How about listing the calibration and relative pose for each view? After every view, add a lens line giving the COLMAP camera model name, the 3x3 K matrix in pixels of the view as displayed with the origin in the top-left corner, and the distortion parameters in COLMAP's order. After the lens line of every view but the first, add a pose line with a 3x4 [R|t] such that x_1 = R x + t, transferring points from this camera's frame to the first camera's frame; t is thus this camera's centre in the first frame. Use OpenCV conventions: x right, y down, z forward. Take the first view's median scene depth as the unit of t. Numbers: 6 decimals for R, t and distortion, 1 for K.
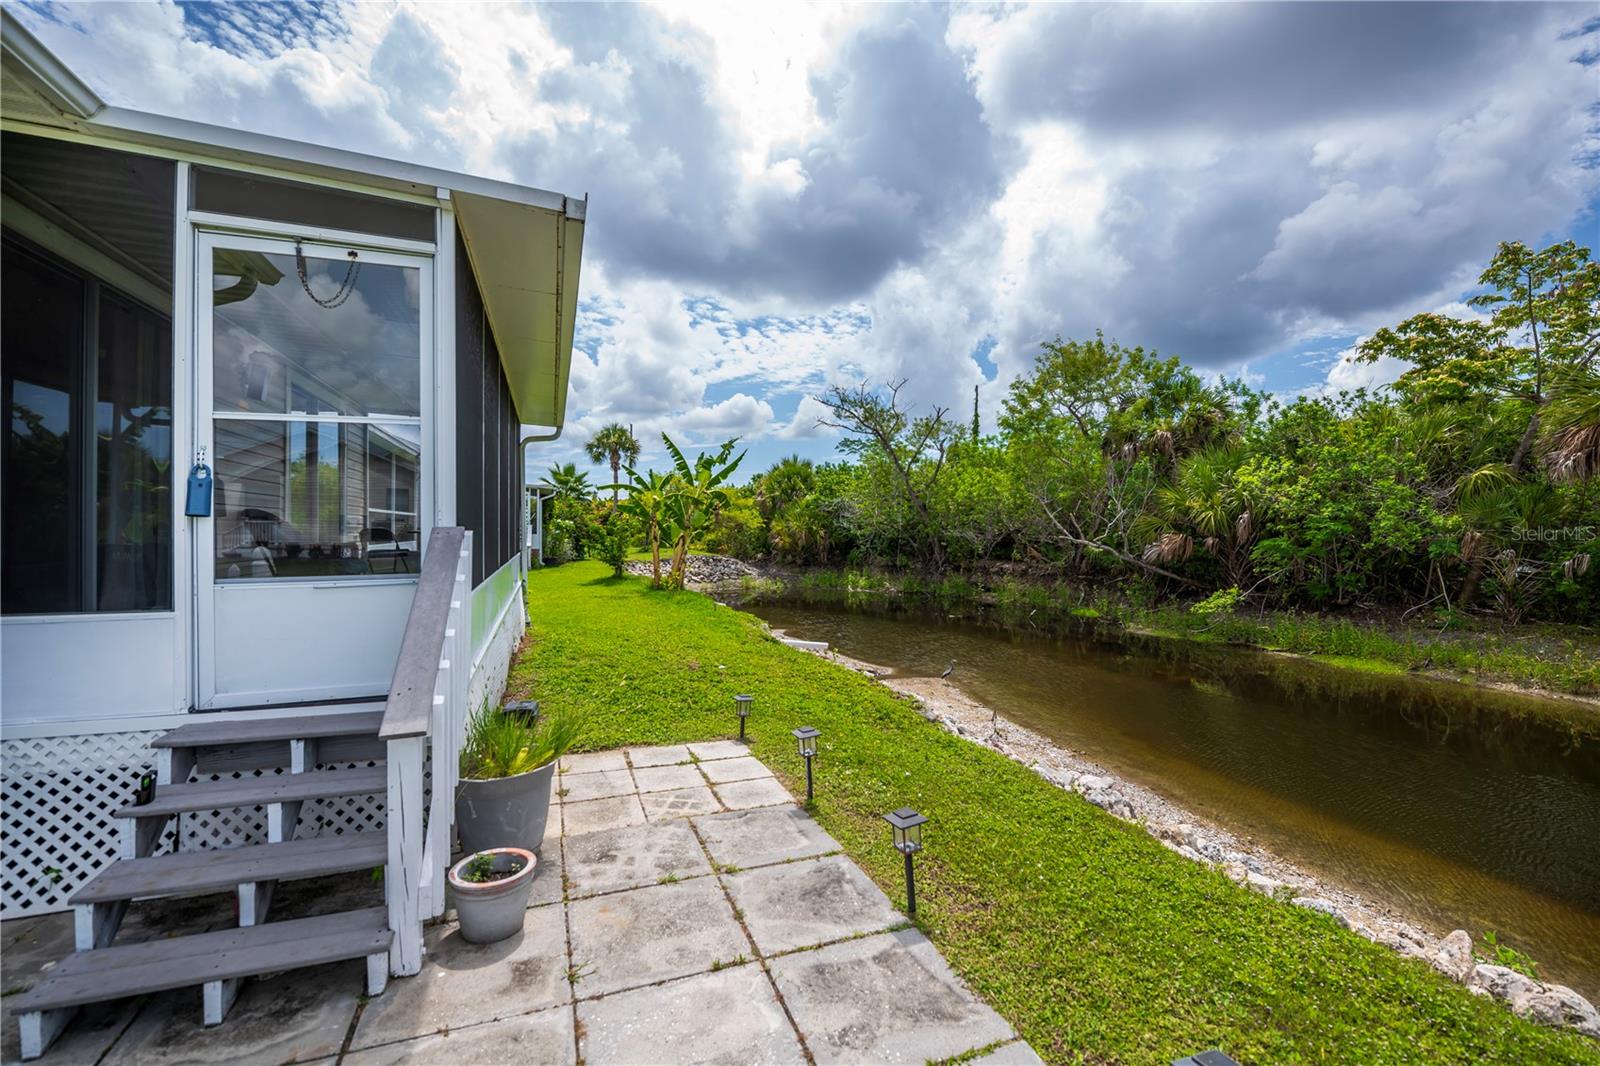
lens RADIAL K [[673.2, 0, 818.7], [0, 673.2, 502.0], [0, 0, 1]] dist [-0.009123, -0.001152]
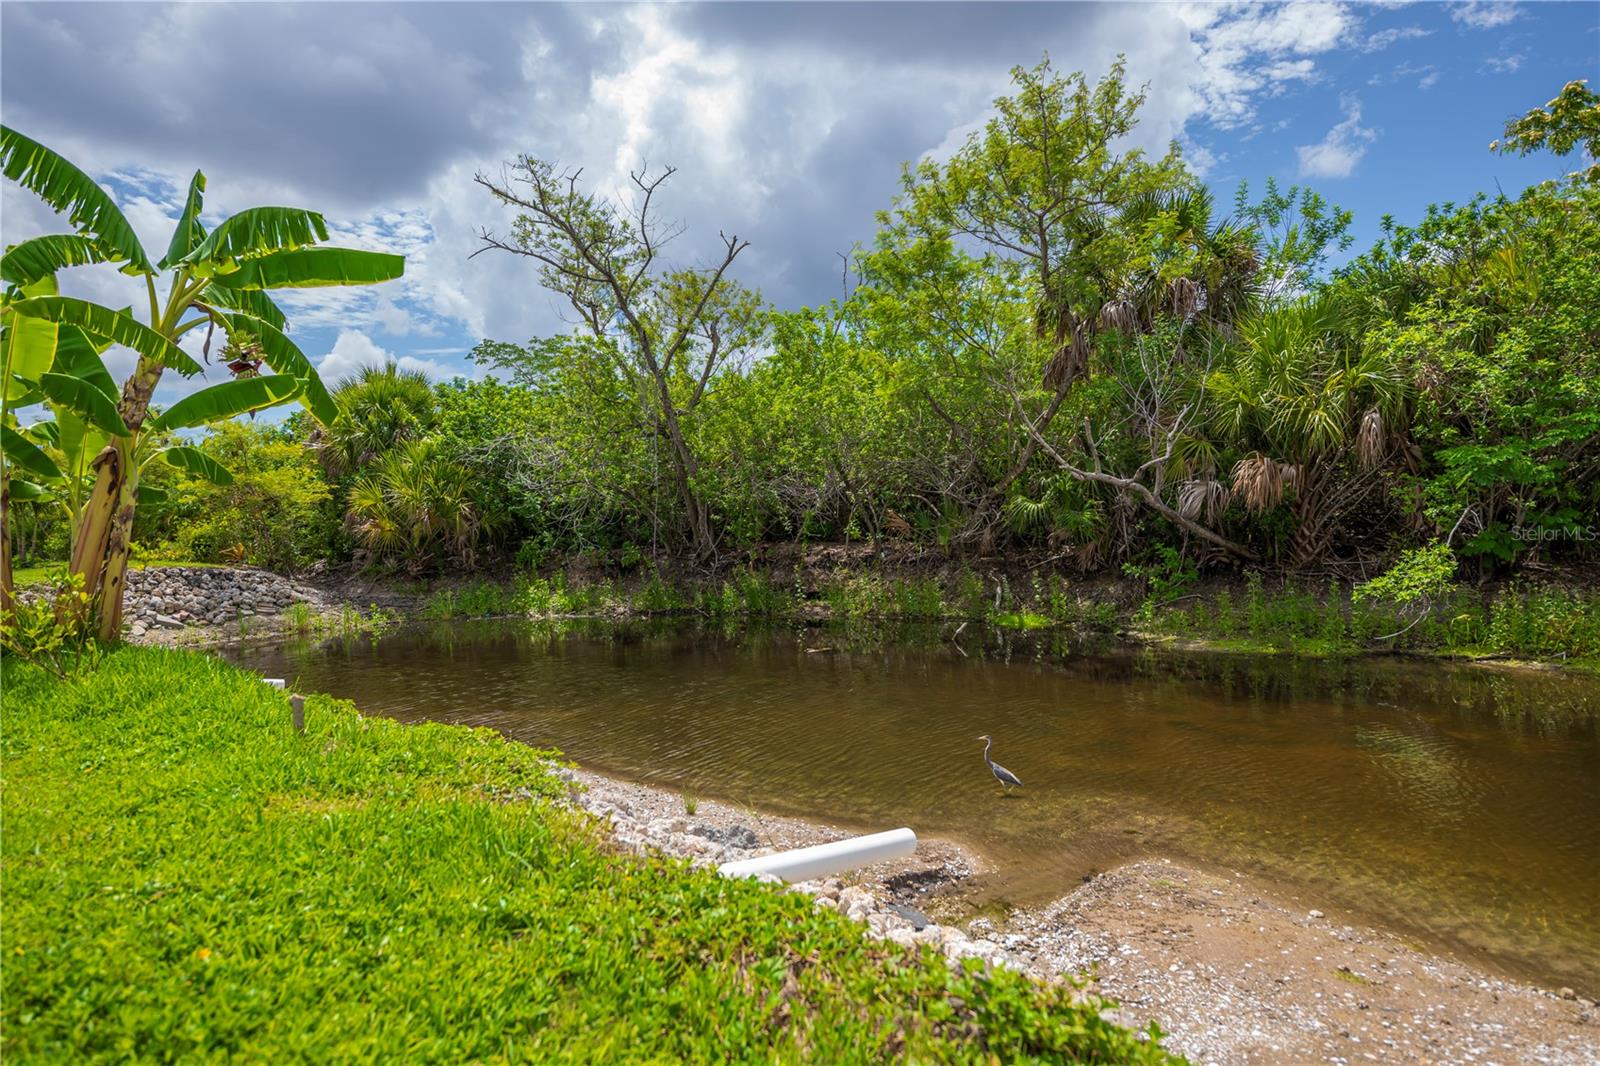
lens RADIAL K [[920.4, 0, 804.5], [0, 920.4, 521.9], [0, 0, 1]] dist [-0.004138, 0.000097]
pose [[0.907185, -0.039715, 0.418854, -0.075462], [0.024830, 0.998853, 0.040931, 0.049019], [-0.419999, -0.026732, 0.907131, 0.396702]]
